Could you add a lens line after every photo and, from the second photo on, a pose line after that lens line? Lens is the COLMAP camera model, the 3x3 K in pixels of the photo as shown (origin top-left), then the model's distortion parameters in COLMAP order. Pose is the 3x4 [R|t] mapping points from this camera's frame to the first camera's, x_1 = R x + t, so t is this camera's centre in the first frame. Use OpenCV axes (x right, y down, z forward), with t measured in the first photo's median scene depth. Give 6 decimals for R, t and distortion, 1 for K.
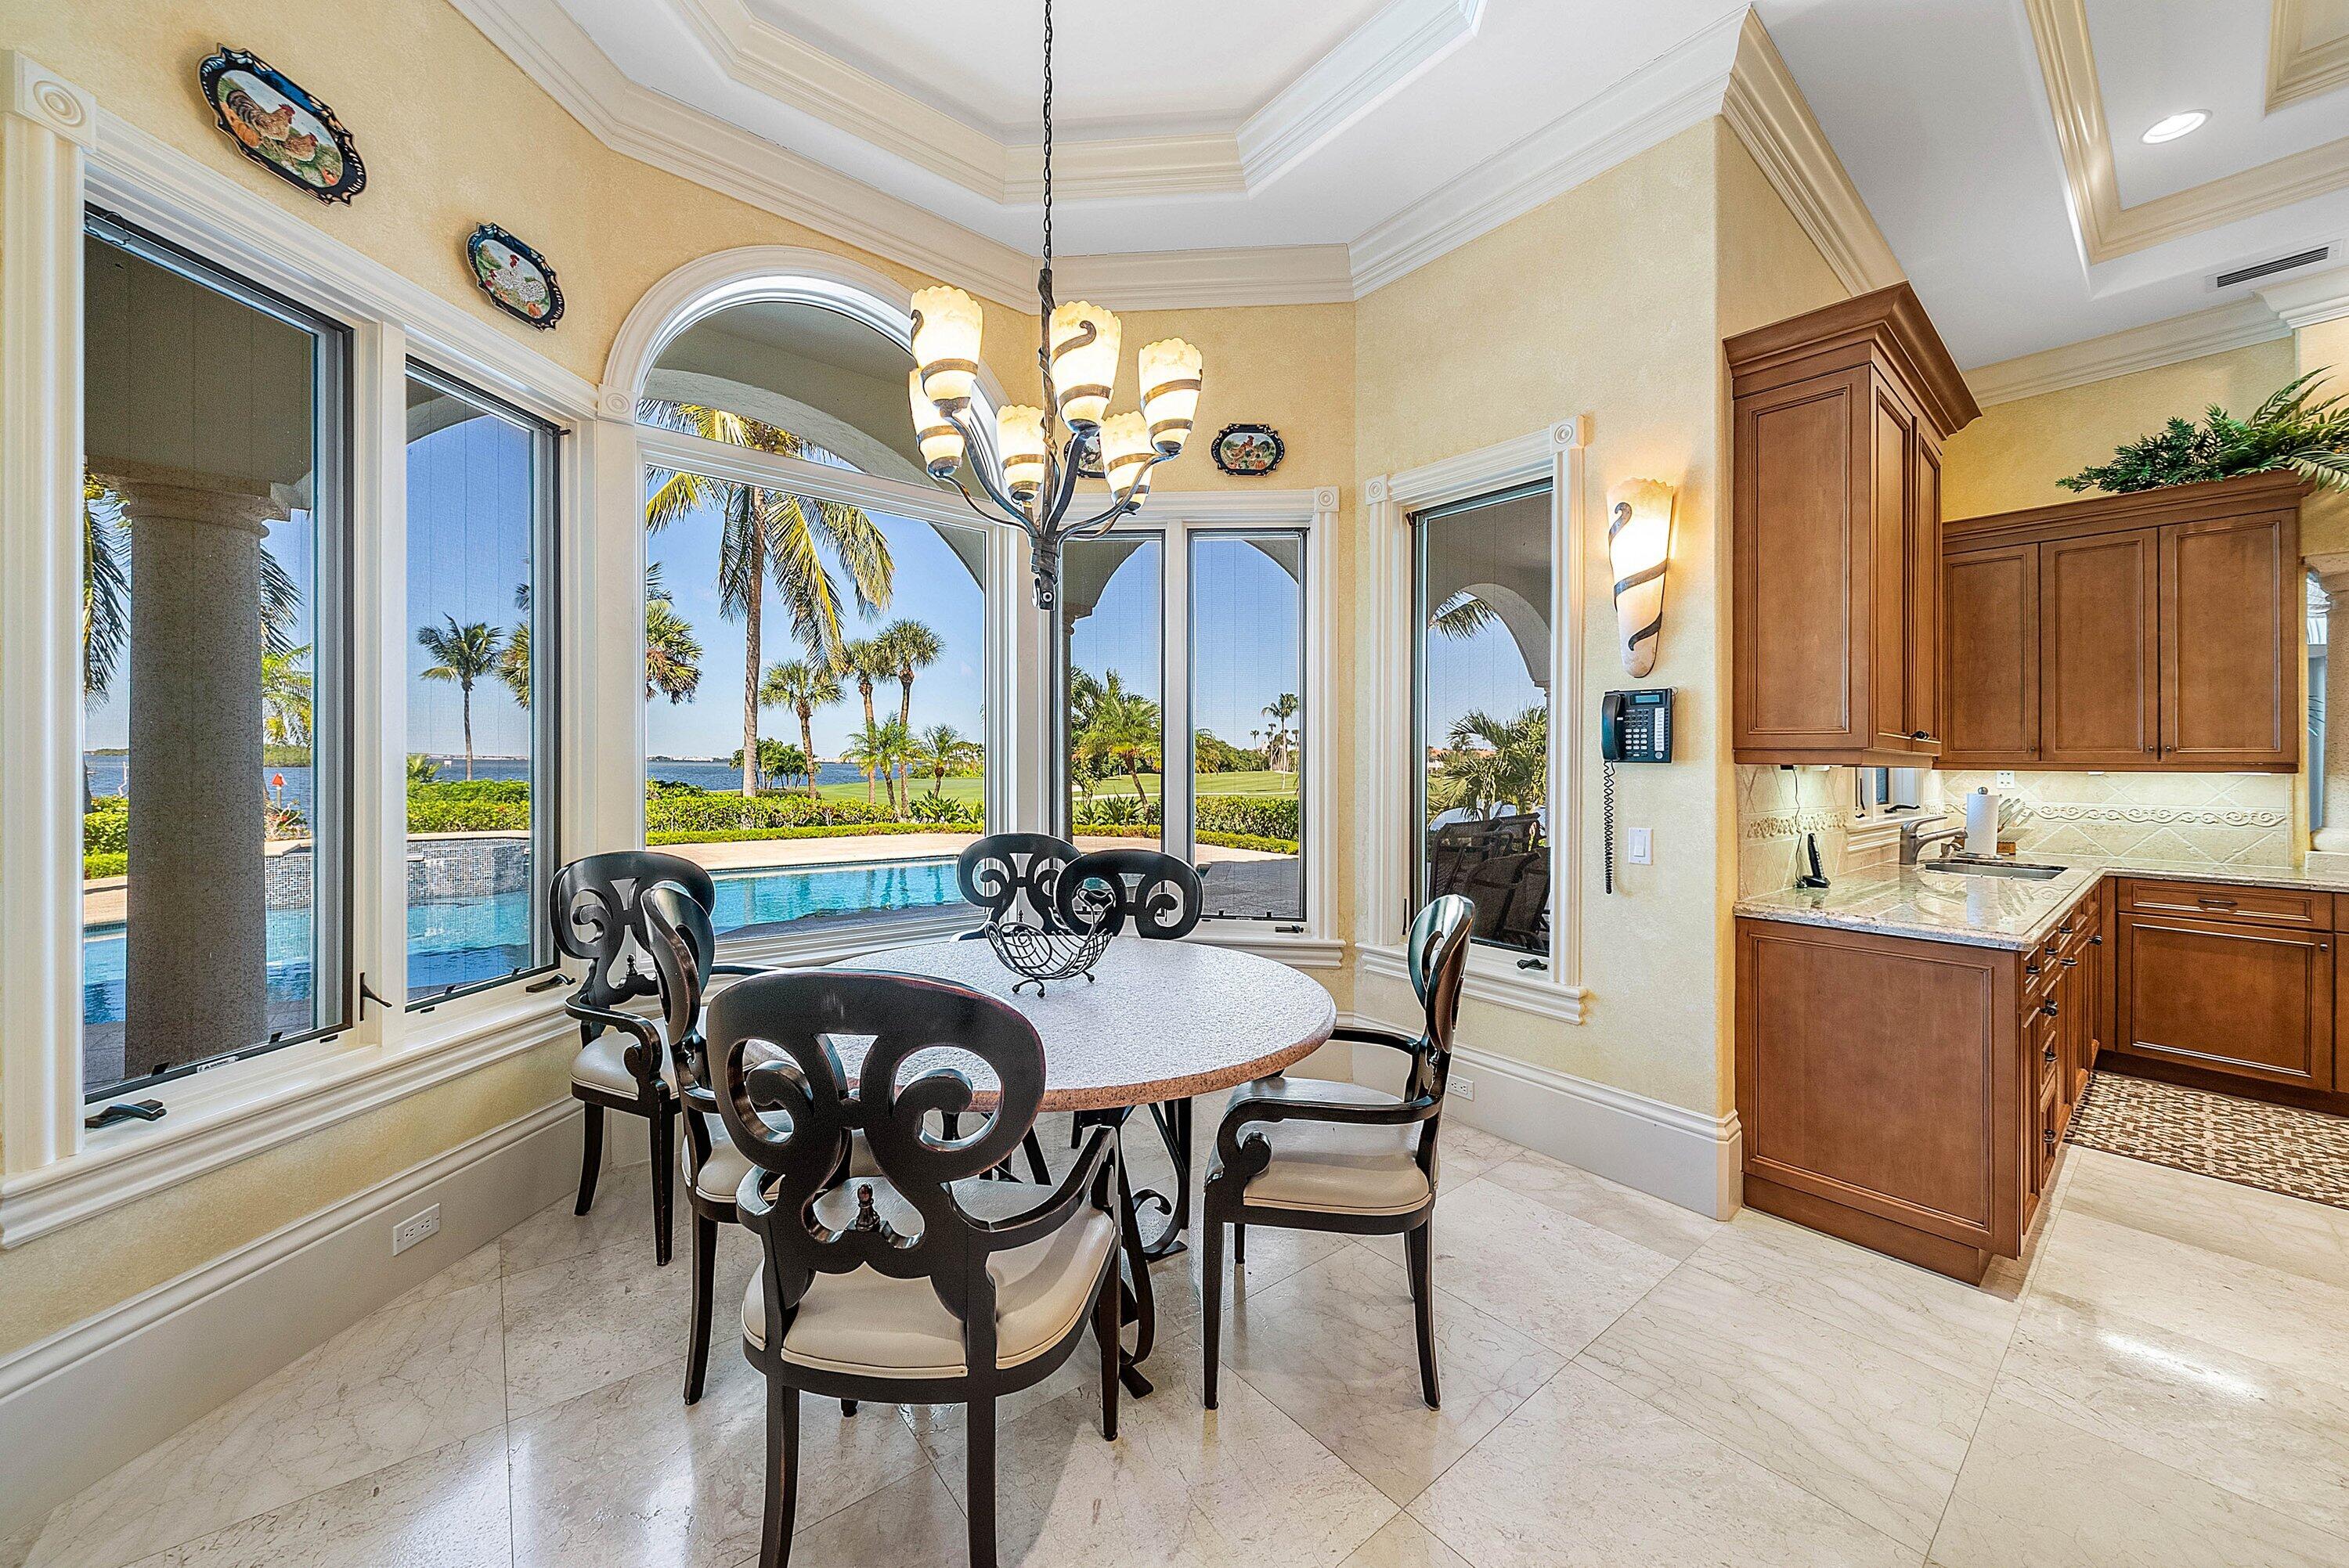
lens RADIAL K [[870.4, 0, 1137.9], [0, 870.4, 766.6], [0, 0, 1]] dist [-0.002812, 0.000048]
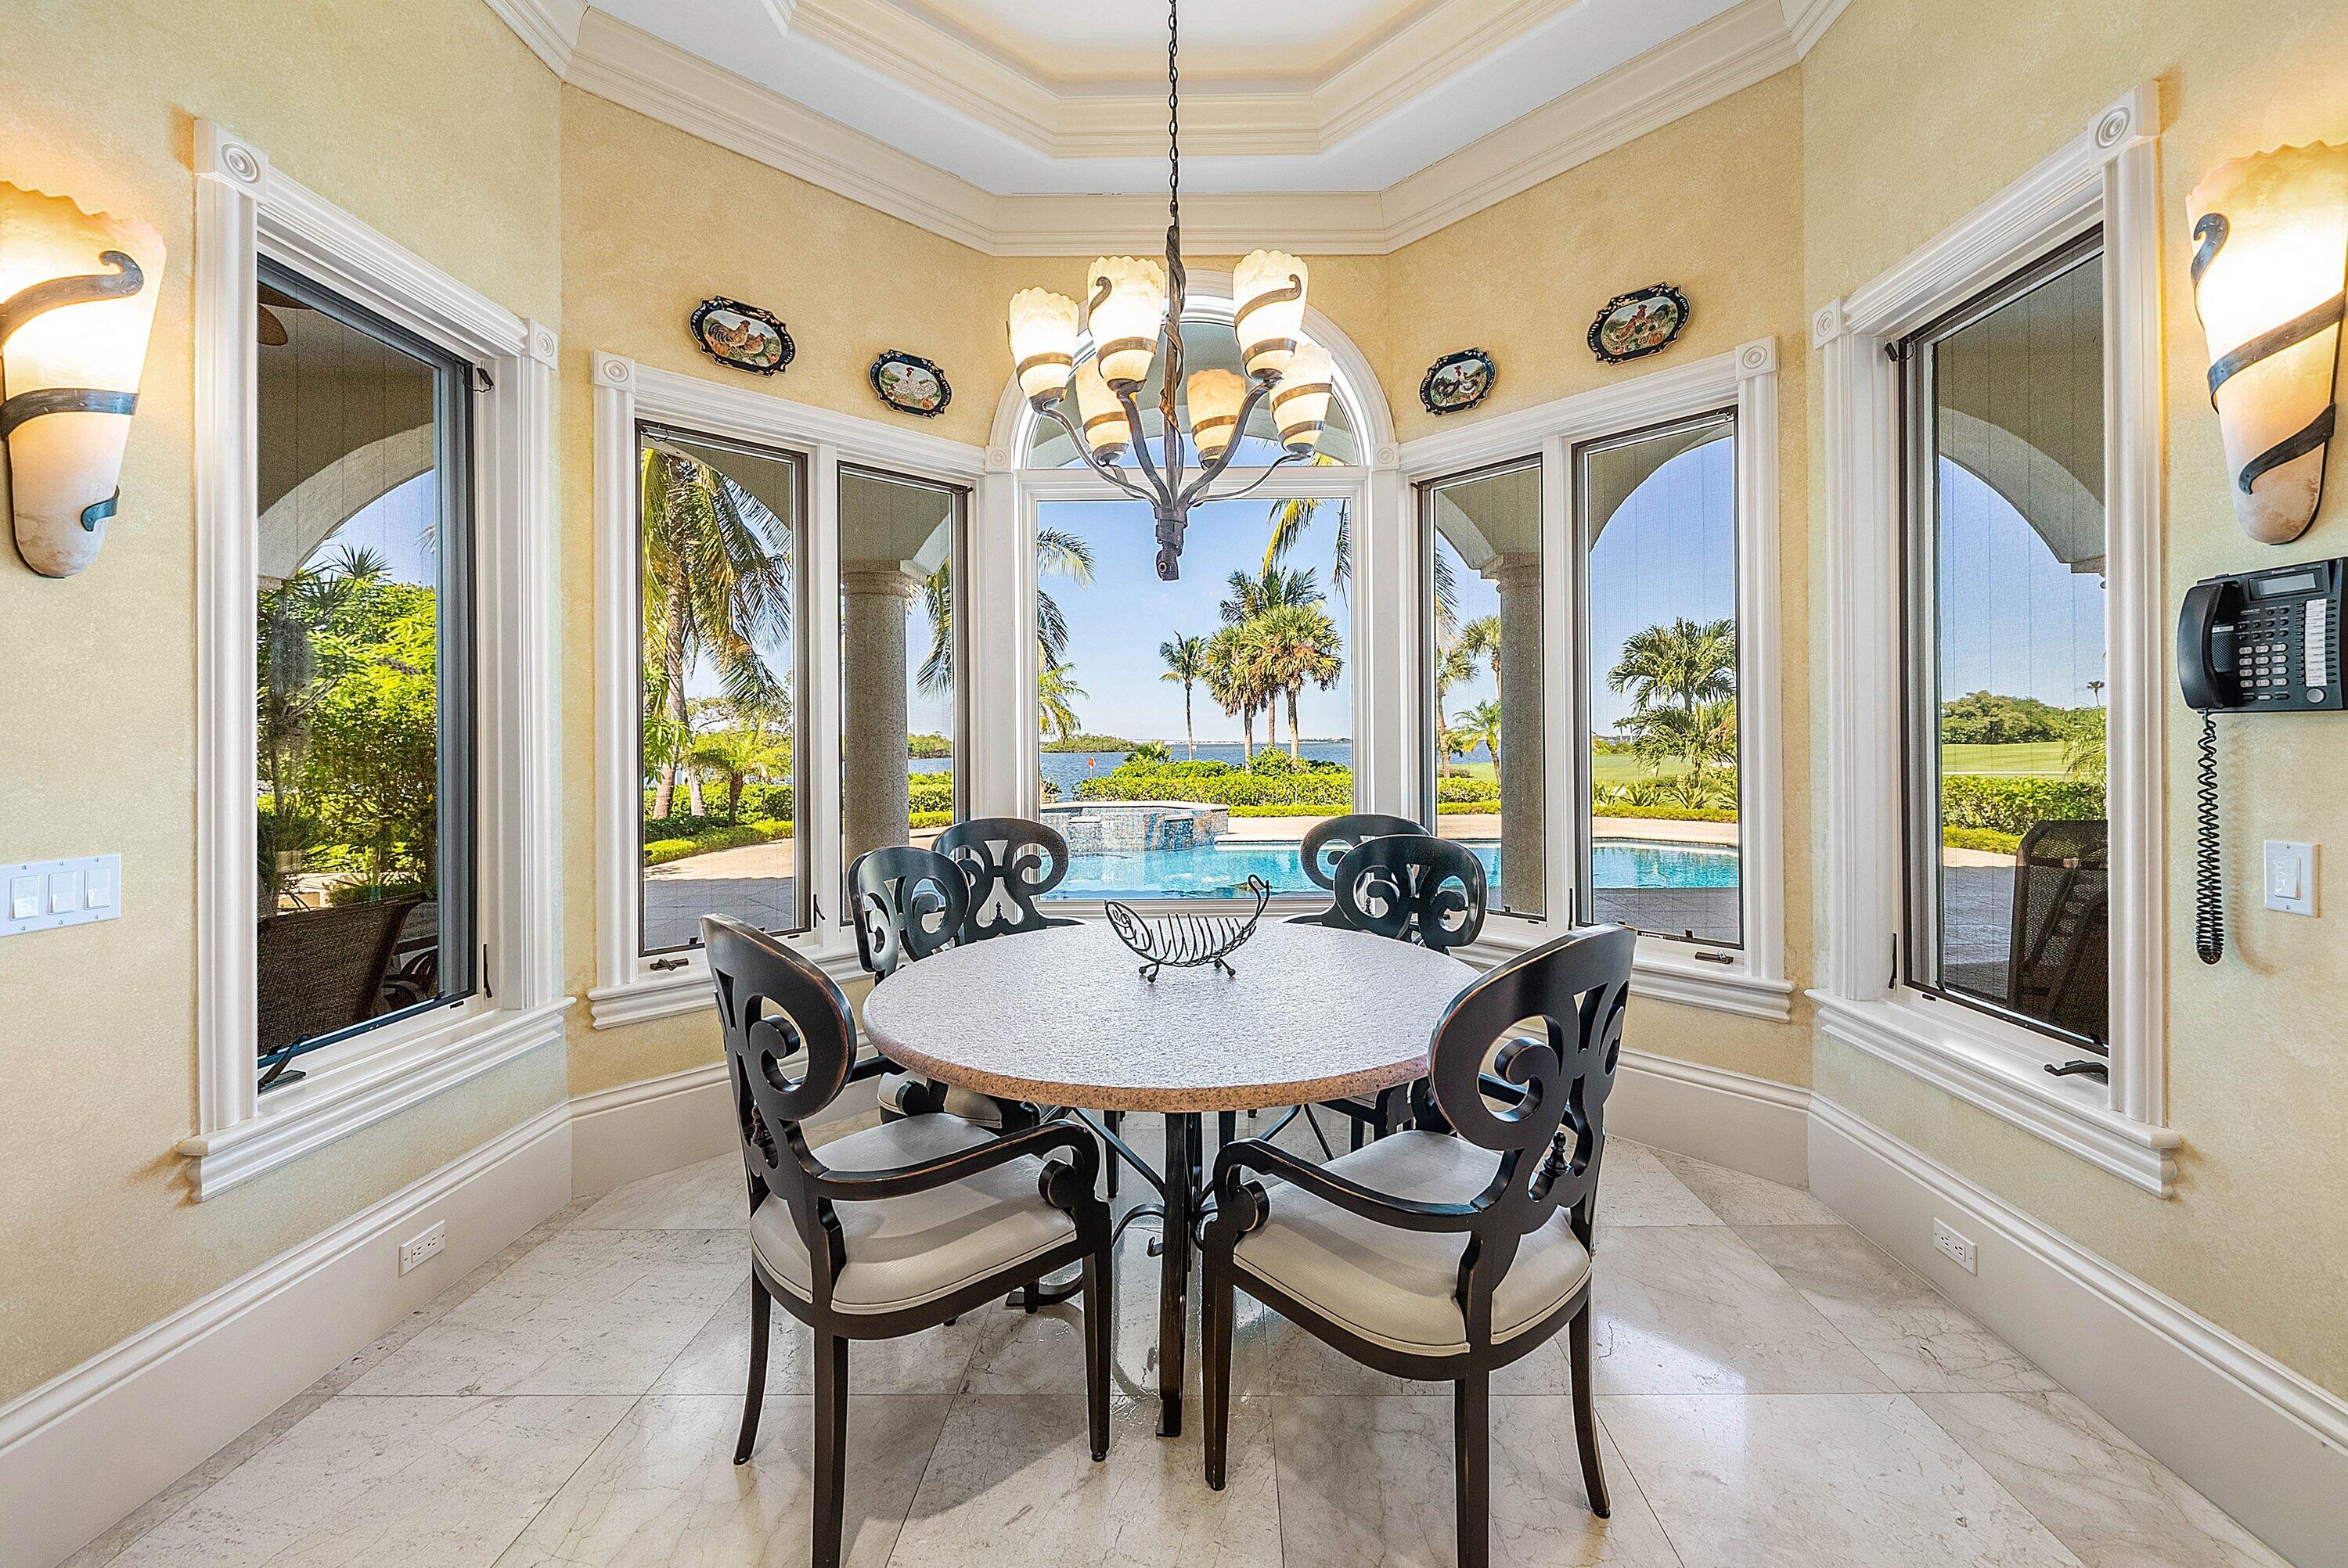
lens RADIAL K [[870.0, 0, 1196.6], [0, 870.0, 744.4], [0, 0, 1]] dist [-0.002812, 0.000048]
pose [[0.775561, -0.018387, -0.631005, 0.313722], [0.018083, 0.999813, -0.006909, 0.004959], [0.631014, -0.006052, 0.775748, 0.164381]]
